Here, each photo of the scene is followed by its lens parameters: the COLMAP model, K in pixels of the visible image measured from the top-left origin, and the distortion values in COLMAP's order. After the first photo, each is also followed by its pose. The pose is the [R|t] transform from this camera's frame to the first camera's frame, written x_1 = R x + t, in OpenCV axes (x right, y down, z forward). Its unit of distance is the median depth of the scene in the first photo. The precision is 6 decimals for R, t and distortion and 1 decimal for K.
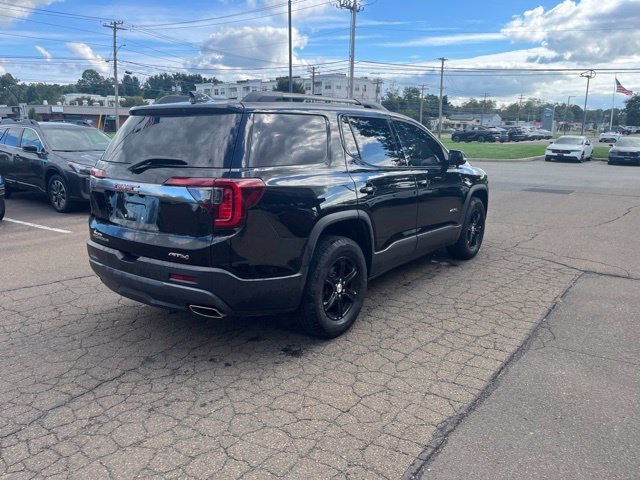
lens RADIAL K [[483.4, 0, 318.6], [0, 483.4, 245.6], [0, 0, 1]] dist [0.078680, -0.097437]
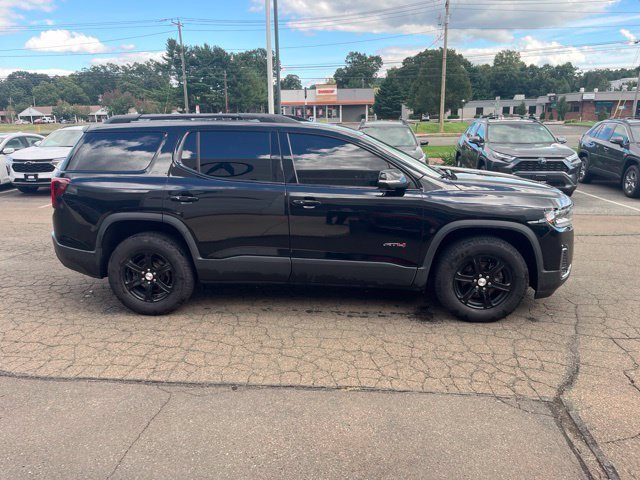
lens RADIAL K [[483.4, 0, 318.6], [0, 483.4, 245.6], [0, 0, 1]] dist [0.078680, -0.097437]
pose [[0.522761, 0.203920, -0.827731, 1.085320], [-0.181808, 0.975299, 0.125452, -0.186612], [0.832867, 0.084907, 0.546922, 0.593136]]
